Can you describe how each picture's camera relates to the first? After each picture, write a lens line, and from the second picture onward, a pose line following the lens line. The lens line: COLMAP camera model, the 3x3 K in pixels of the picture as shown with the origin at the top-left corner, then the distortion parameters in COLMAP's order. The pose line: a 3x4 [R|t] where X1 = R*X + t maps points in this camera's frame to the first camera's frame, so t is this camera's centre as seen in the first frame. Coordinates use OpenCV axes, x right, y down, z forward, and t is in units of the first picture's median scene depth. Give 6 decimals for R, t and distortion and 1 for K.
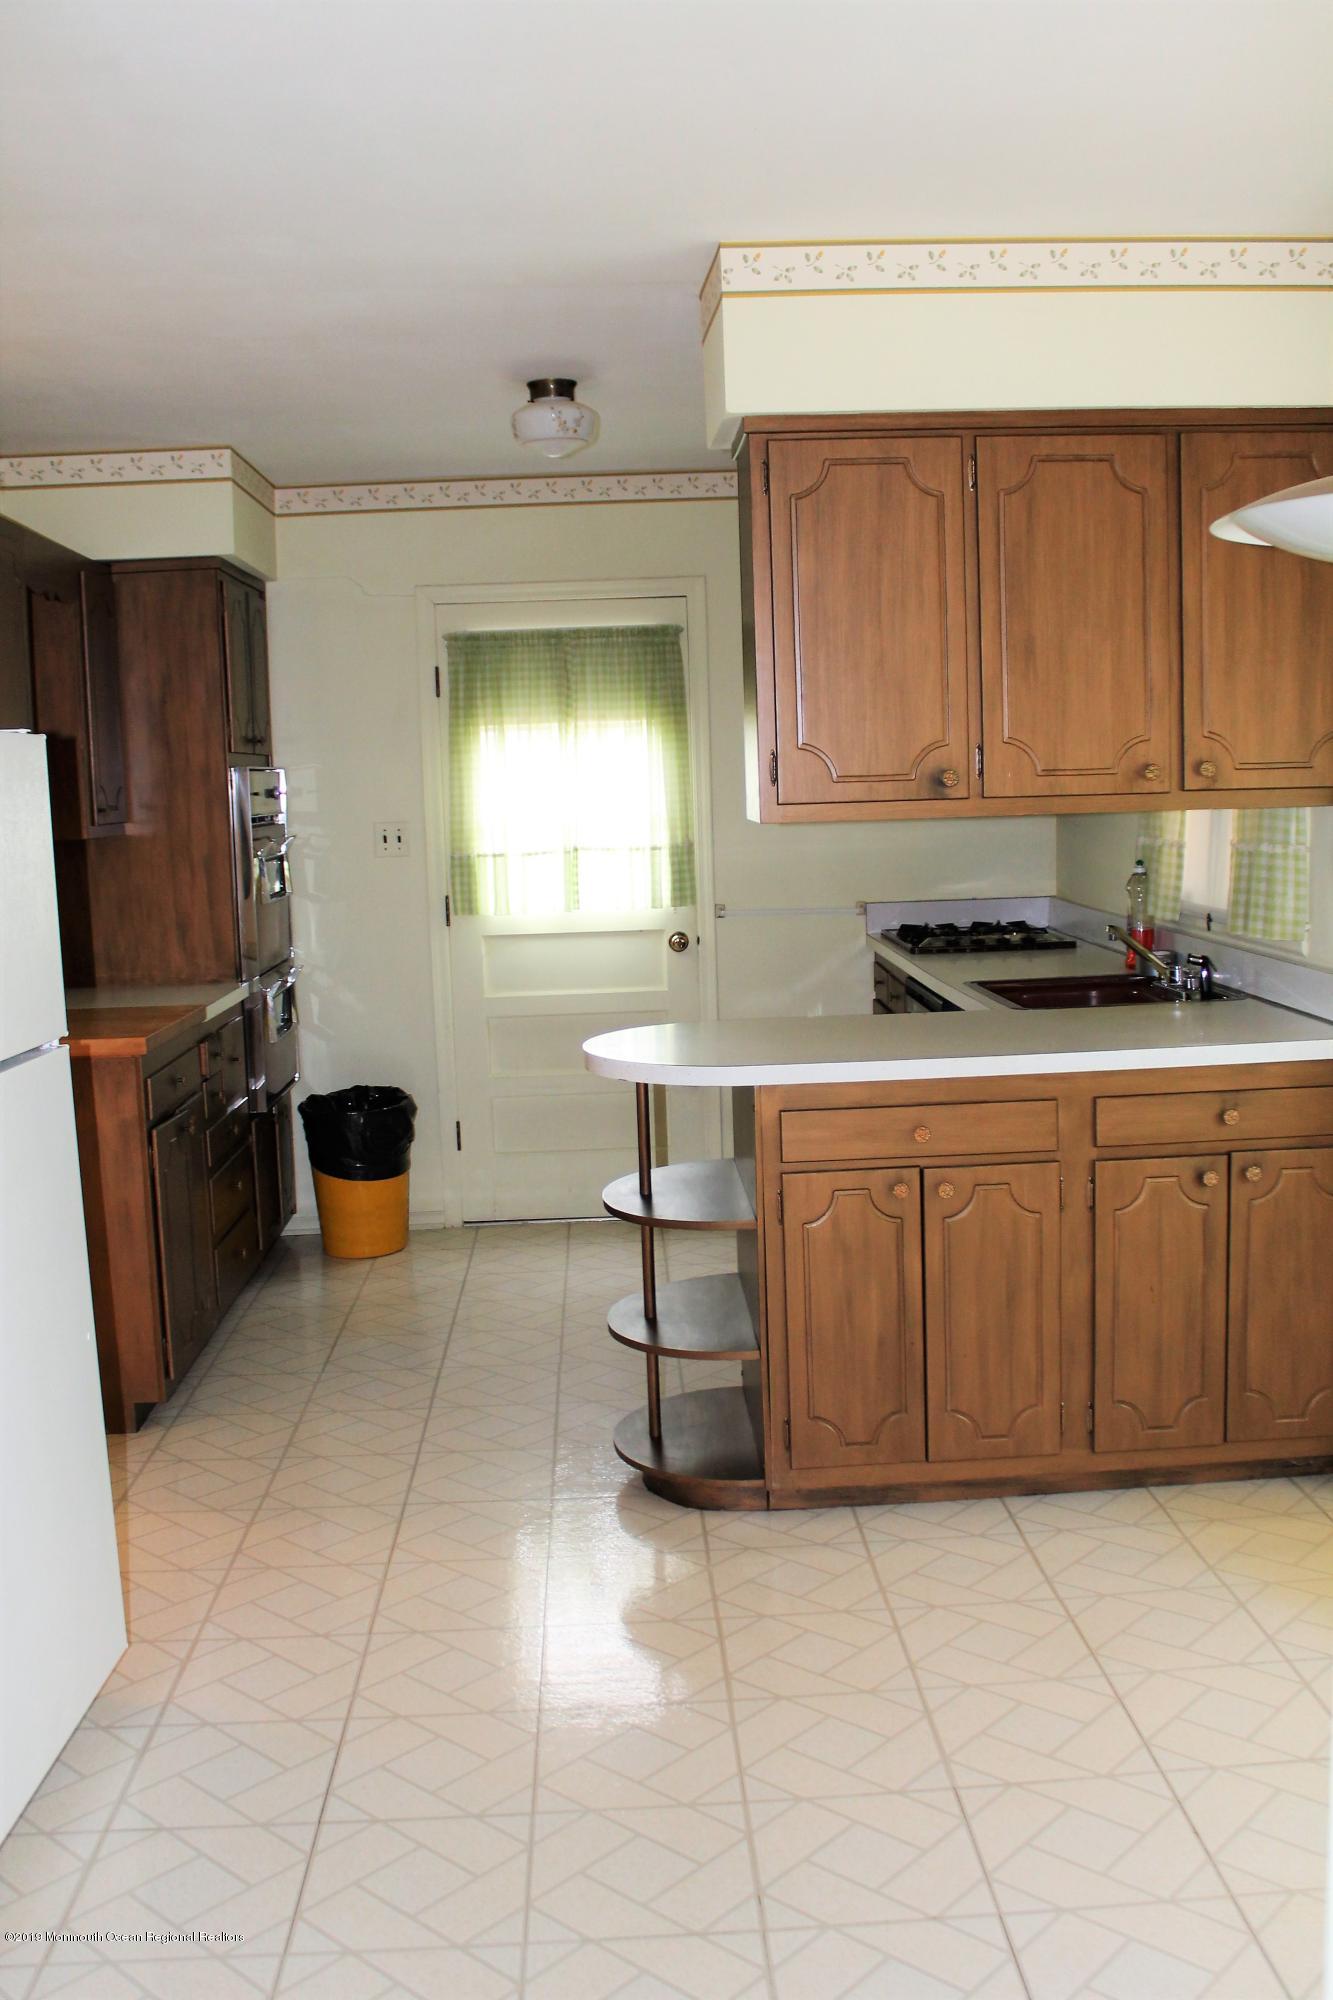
lens RADIAL K [[1864.7, 0, 666.5], [0, 1864.7, 1019.8], [0, 0, 1]] dist [-0.175810, 0.134931]
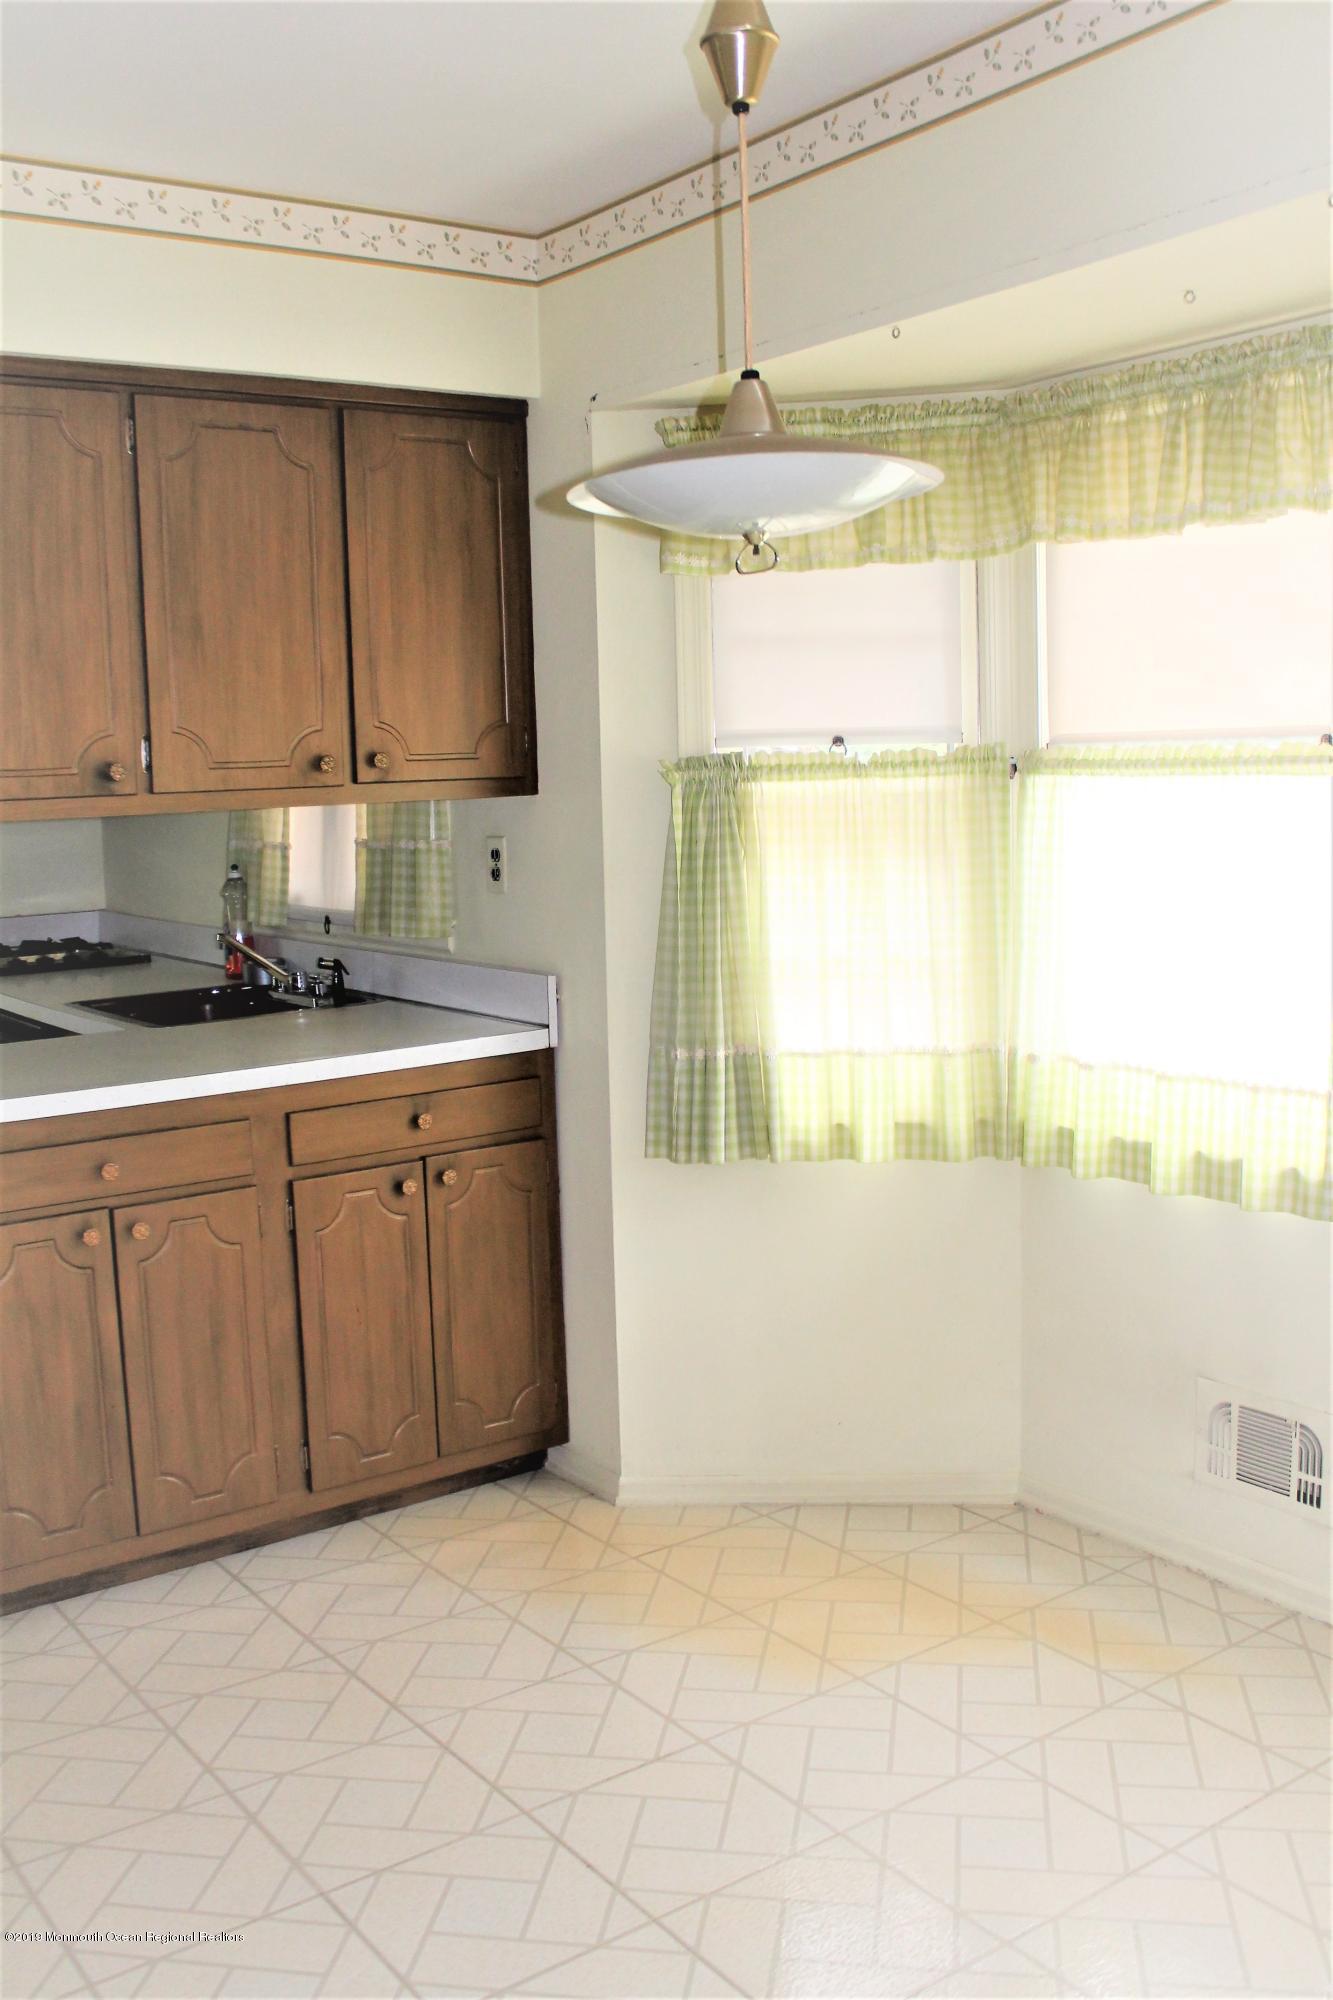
lens RADIAL K [[1867.7, 0, 666.5], [0, 1867.7, 1000.0], [0, 0, 1]] dist [-0.168709, 0.170445]
pose [[0.826968, -0.058874, 0.559158, -0.126778], [0.071058, 0.997472, -0.000067, -0.001227], [-0.557740, 0.039788, 0.829061, 0.112418]]
